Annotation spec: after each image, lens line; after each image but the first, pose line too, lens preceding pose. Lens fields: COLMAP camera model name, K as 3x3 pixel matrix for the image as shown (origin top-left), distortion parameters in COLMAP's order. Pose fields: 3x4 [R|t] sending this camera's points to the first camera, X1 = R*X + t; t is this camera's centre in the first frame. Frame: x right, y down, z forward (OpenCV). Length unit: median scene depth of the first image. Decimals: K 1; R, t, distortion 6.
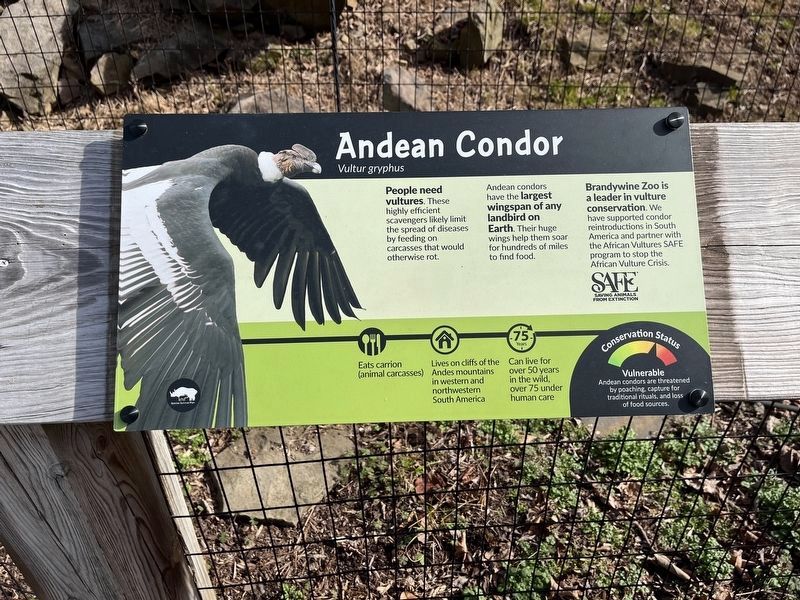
lens RADIAL K [[611.0, 0, 403.4], [0, 611.0, 299.4], [0, 0, 1]] dist [0.048270, -0.000142]
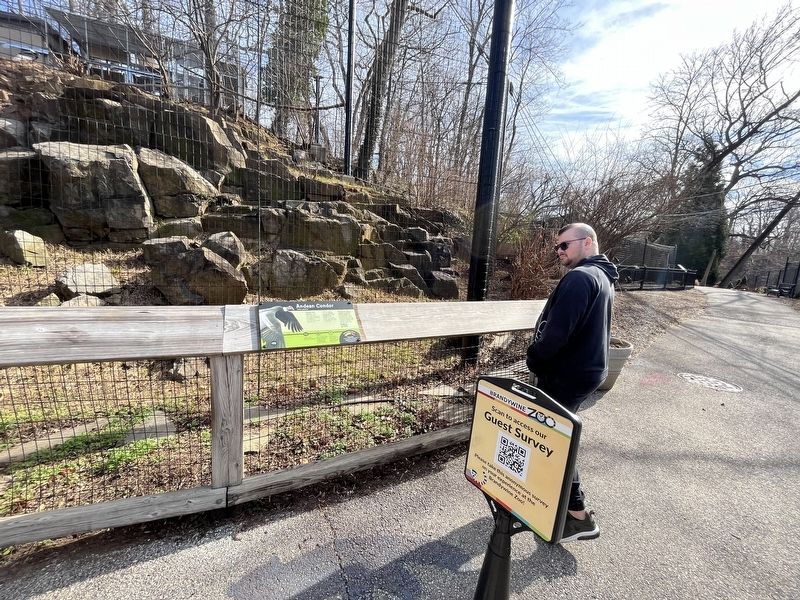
lens RADIAL K [[322.6, 0, 398.3], [0, 322.6, 298.5], [0, 0, 1]] dist [0.000316, 0.000004]
pose [[0.905772, -0.000930, 0.423765, -0.550604], [0.192958, 0.891220, -0.410480, 1.186349], [-0.377286, 0.453570, 0.807422, -1.985600]]
